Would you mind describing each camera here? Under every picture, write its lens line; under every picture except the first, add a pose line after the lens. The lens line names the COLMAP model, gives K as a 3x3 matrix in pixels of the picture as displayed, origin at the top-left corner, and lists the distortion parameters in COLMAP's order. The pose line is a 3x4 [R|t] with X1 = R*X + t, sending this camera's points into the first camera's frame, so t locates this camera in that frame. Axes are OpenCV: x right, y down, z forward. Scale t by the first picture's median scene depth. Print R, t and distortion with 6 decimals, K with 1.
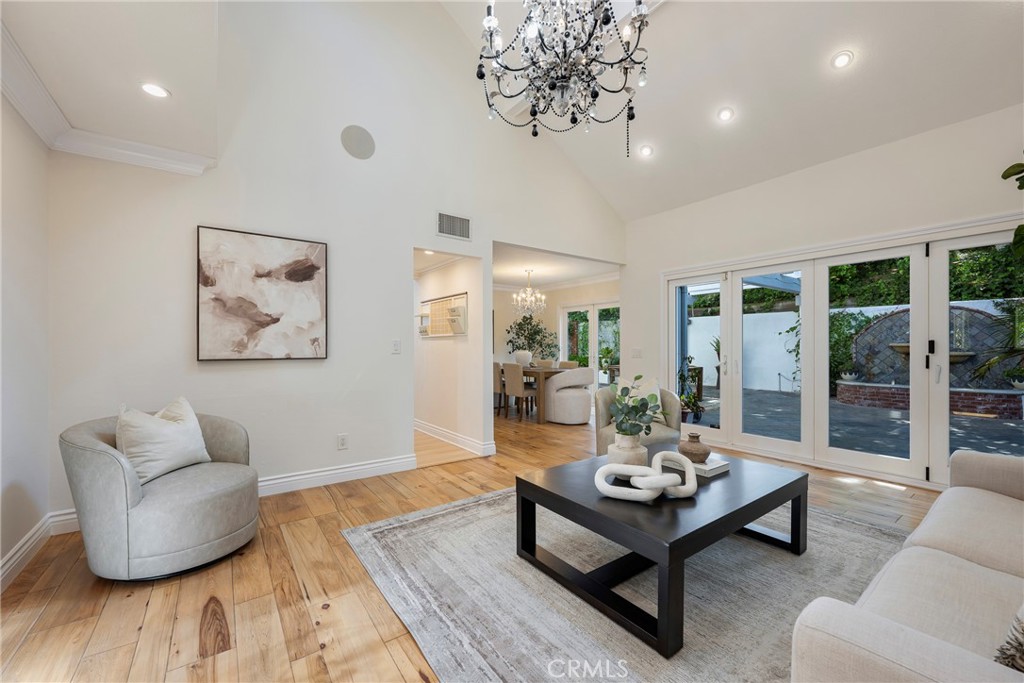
lens RADIAL K [[408.5, 0, 518.5], [0, 408.5, 347.9], [0, 0, 1]] dist [0.000535, 0.000458]
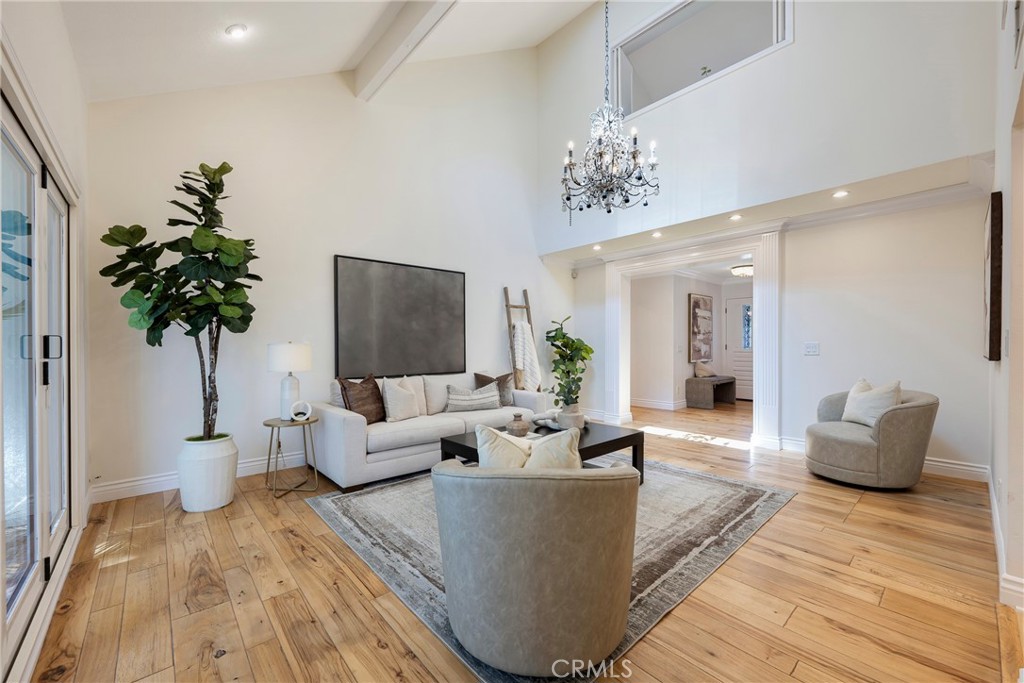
lens RADIAL K [[408.5, 0, 511.5], [0, 408.5, 344.5], [0, 0, 1]] dist [0.000535, 0.000458]
pose [[-0.996185, 0.005101, -0.087122, 0.159888], [0.004710, 0.999978, 0.004691, -0.003152], [0.087144, 0.004262, -0.996187, 0.650586]]
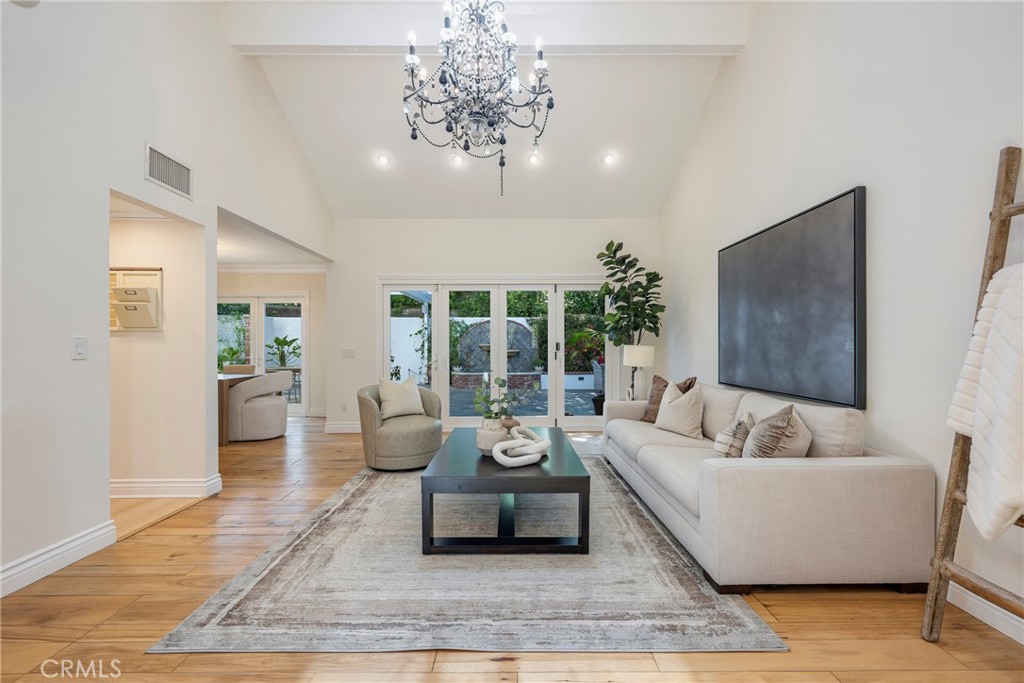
lens RADIAL K [[408.5, 0, 522.9], [0, 408.5, 346.0], [0, 0, 1]] dist [0.000535, 0.000458]
pose [[0.580227, -0.000453, 0.814455, -0.182217], [0.003494, 0.999992, -0.001933, -0.000945], [-0.814447, 0.003967, 0.580224, 0.057493]]
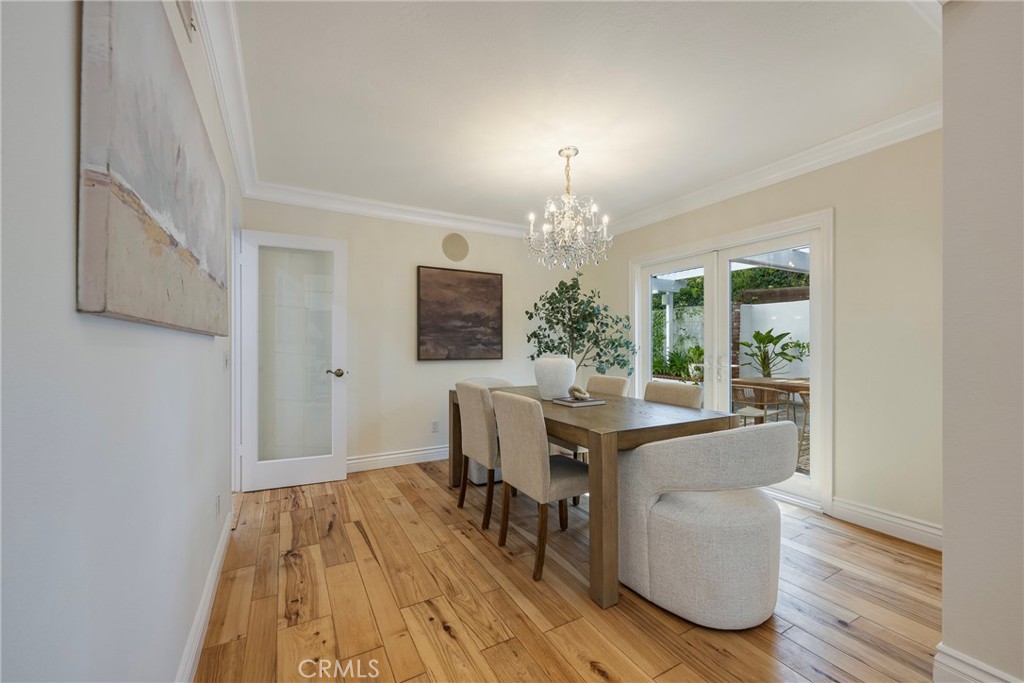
lens RADIAL K [[408.5, 0, 507.9], [0, 408.5, 345.8], [0, 0, 1]] dist [0.000535, 0.000458]
pose [[0.989769, -0.003391, -0.142642, 0.019902], [0.003073, 0.999992, -0.002447, -0.001586], [0.142649, 0.001984, 0.989771, 0.507952]]
